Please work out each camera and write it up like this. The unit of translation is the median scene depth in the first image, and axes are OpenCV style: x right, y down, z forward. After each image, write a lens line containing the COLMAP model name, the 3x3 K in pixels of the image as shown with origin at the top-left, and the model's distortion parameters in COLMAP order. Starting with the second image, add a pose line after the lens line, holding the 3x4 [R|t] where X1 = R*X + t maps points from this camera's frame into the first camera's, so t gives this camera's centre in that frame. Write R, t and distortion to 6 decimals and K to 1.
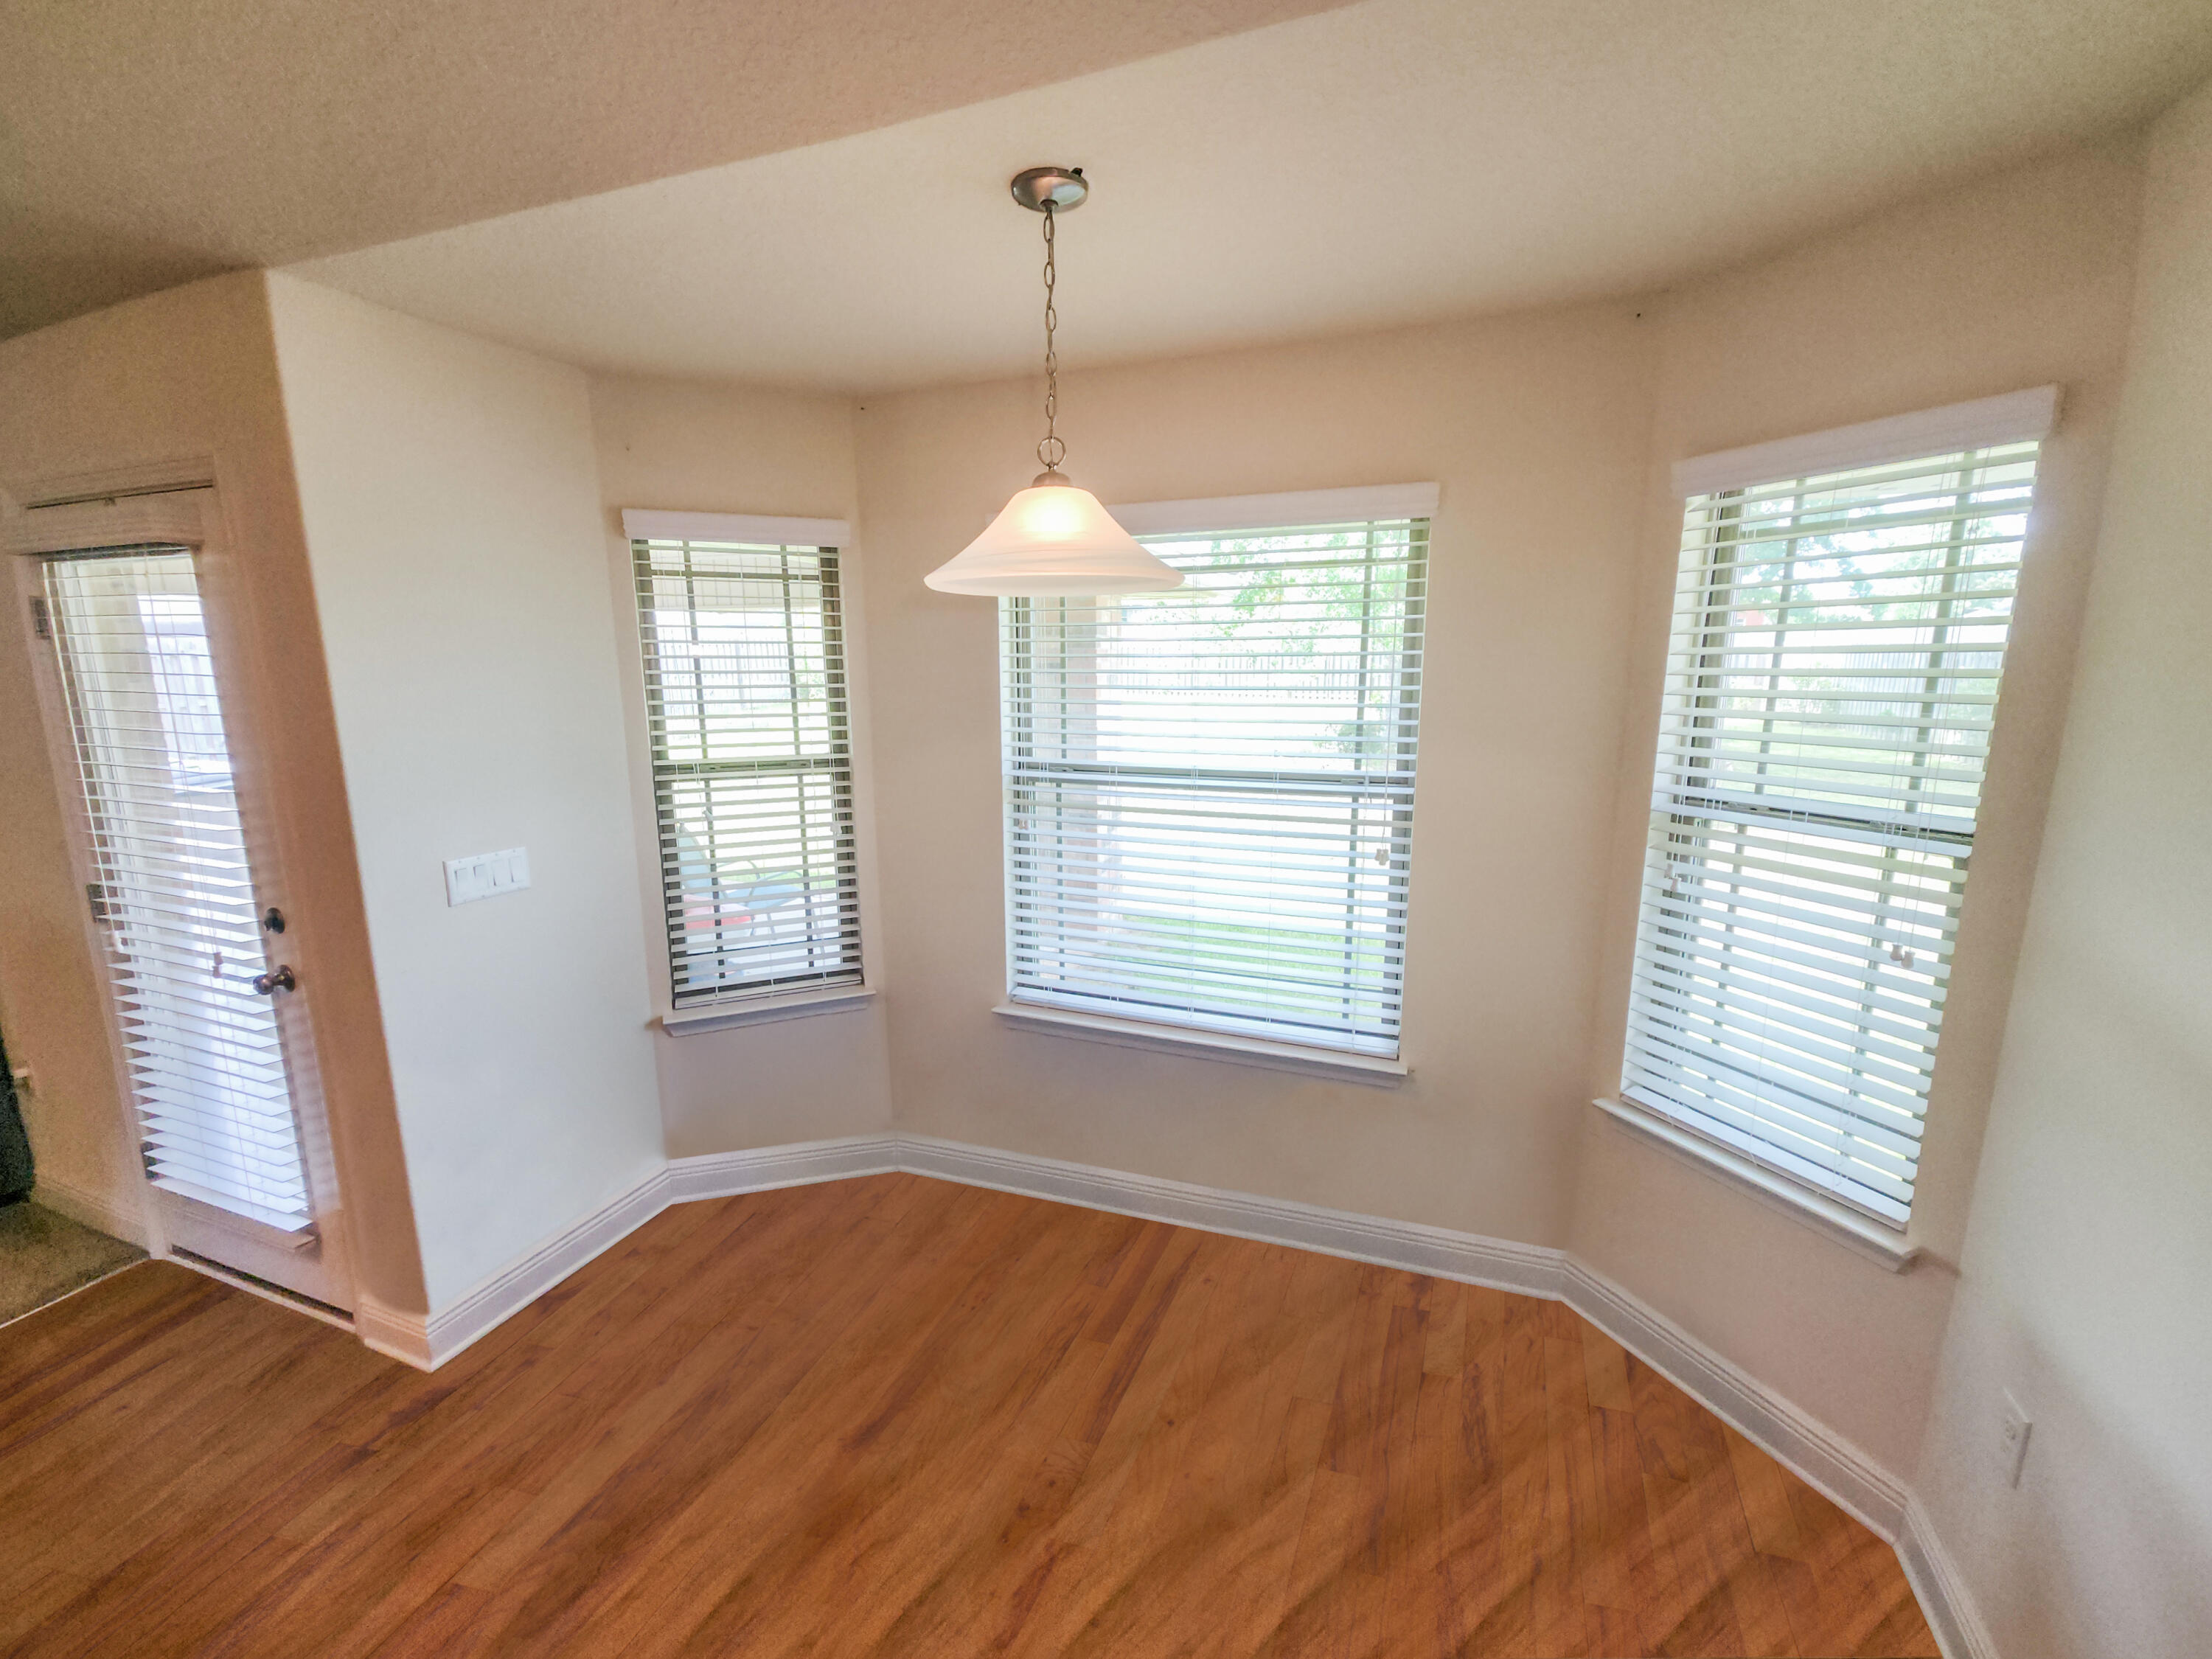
lens RADIAL K [[892.4, 0, 1106.0], [0, 892.4, 829.5], [0, 0, 1]] dist [0.001046, 0.000154]
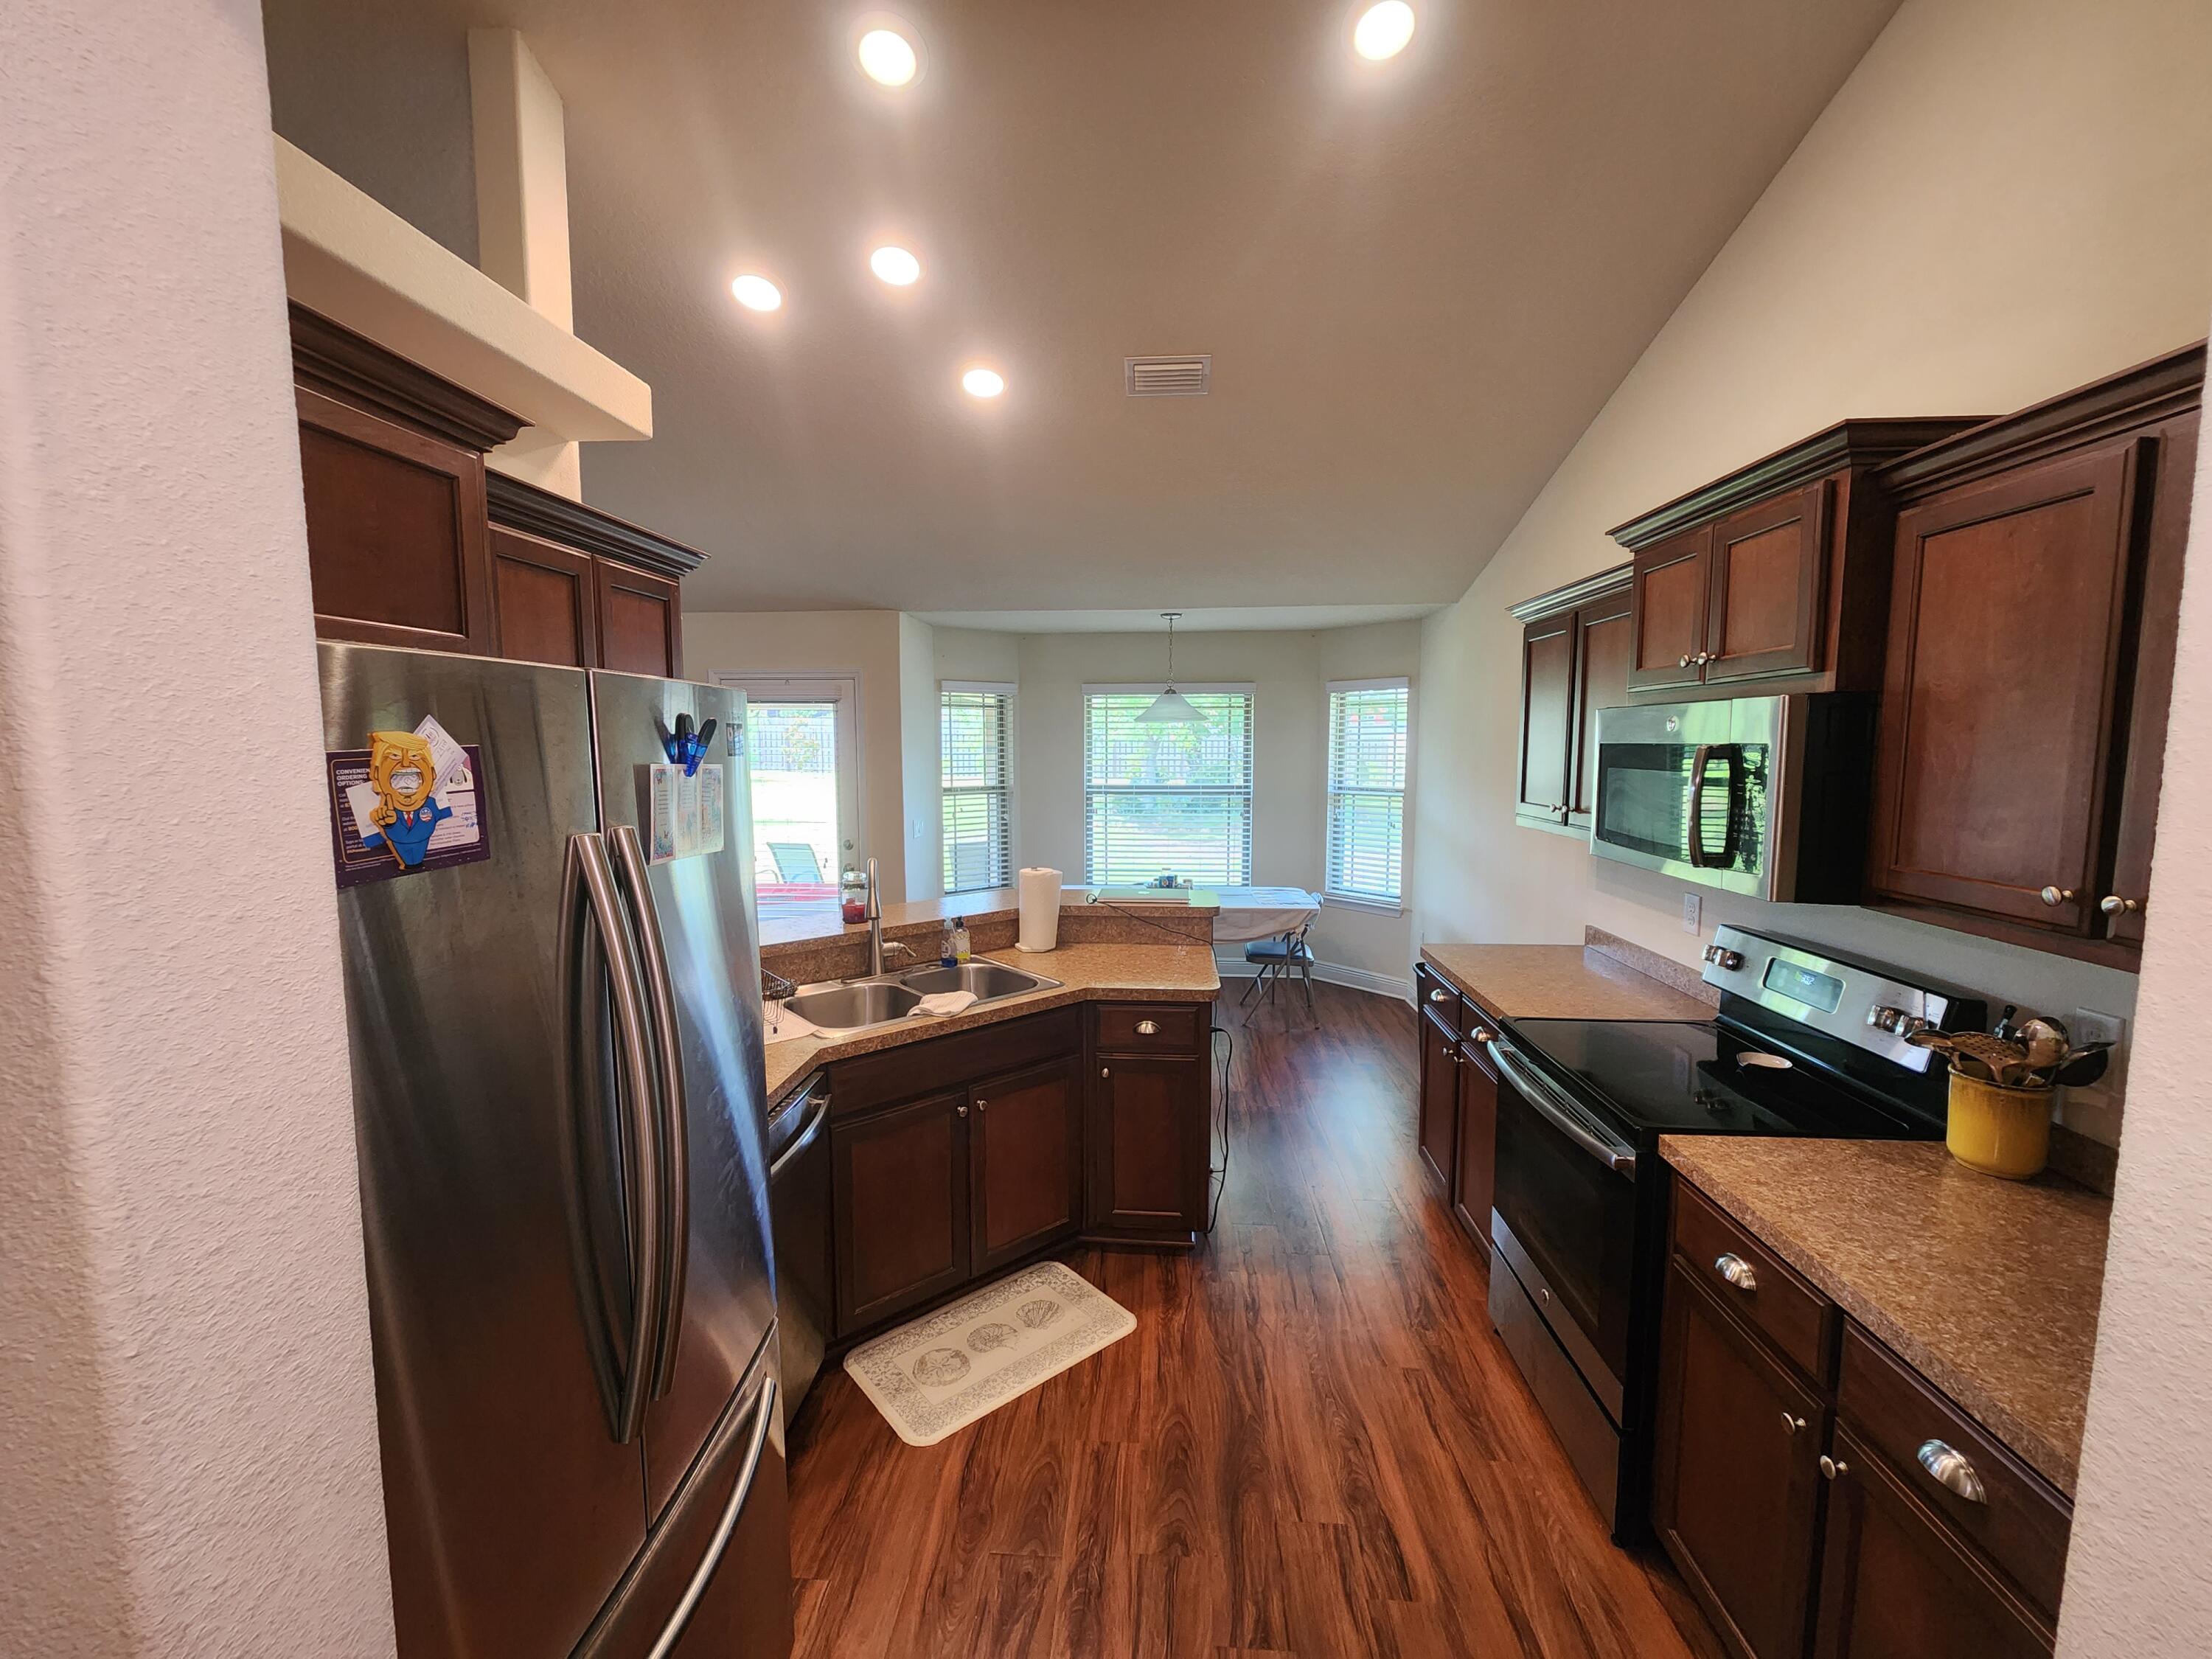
lens RADIAL K [[892.4, 0, 1106.0], [0, 892.4, 829.5], [0, 0, 1]] dist [0.001046, 0.000154]
pose [[0.949446, -0.027751, 0.312702, -0.957216], [0.055193, 0.995326, -0.079250, 0.273785], [-0.309041, 0.092502, 0.946539, -1.471731]]
